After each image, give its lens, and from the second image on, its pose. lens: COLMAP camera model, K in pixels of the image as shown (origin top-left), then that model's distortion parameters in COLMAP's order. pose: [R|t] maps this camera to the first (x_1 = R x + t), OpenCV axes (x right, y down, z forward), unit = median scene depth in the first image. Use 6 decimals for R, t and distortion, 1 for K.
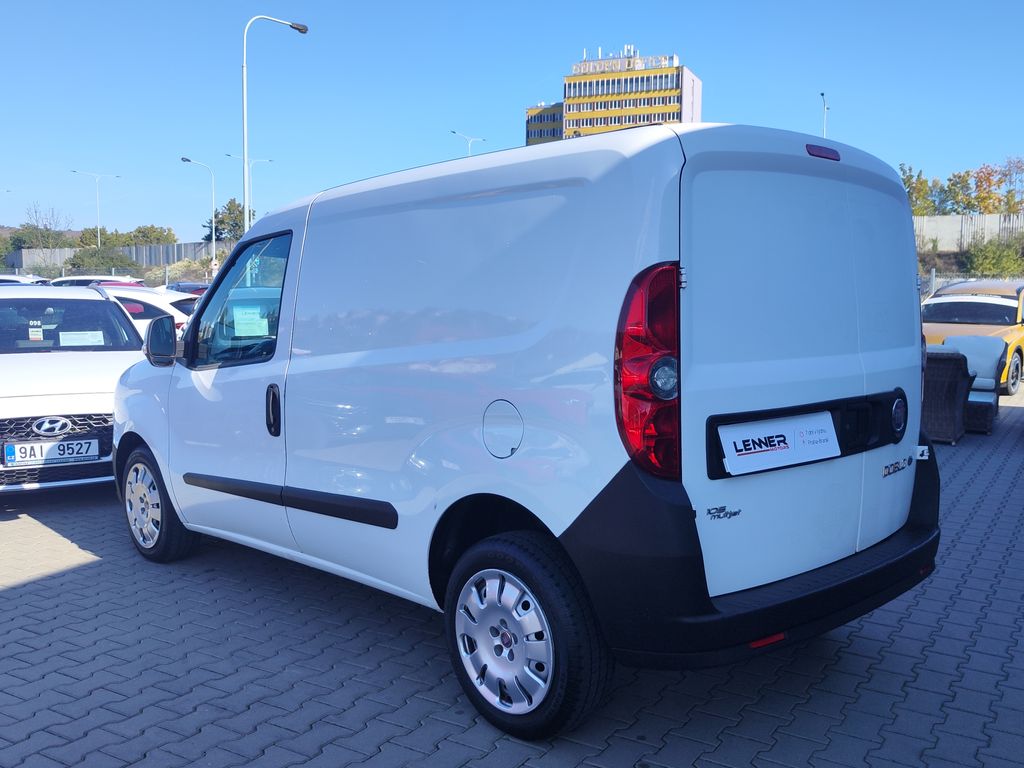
lens RADIAL K [[931.6, 0, 515.8], [0, 931.6, 316.2], [0, 0, 1]] dist [0.086624, -0.157784]
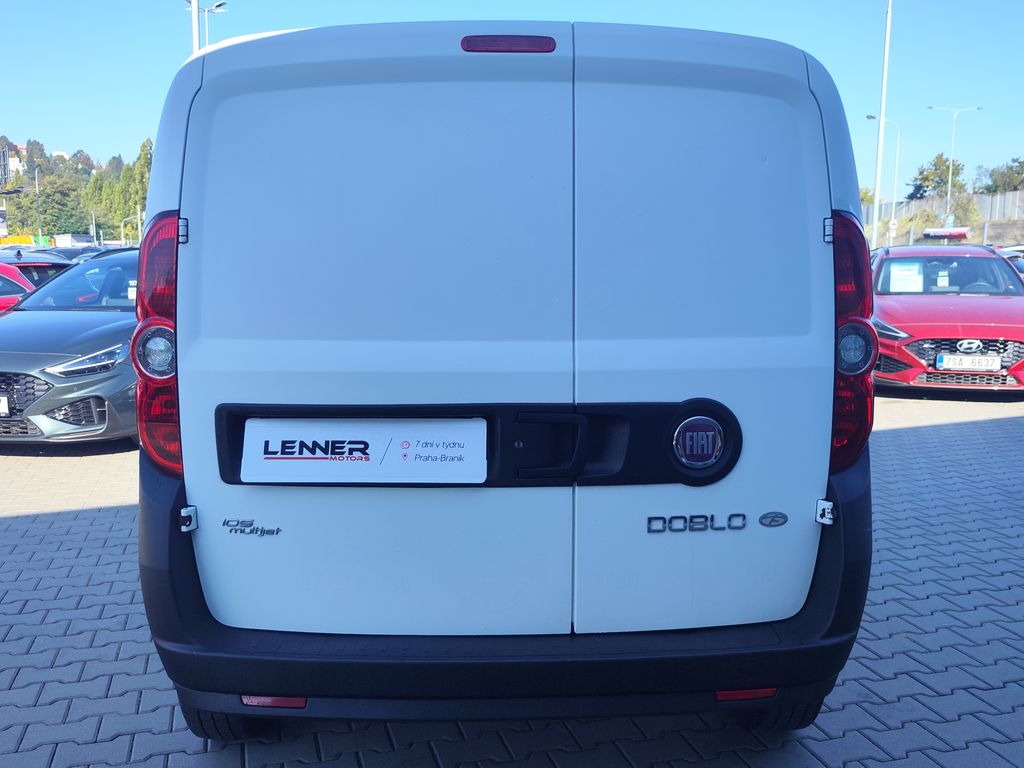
lens RADIAL K [[931.6, 0, 515.8], [0, 931.6, 316.2], [0, 0, 1]] dist [0.086624, -0.157784]
pose [[0.756762, 0.043911, -0.652214, 0.882510], [-0.016689, 0.998714, 0.047876, -0.009840], [0.653477, -0.025346, 0.756522, 0.541943]]
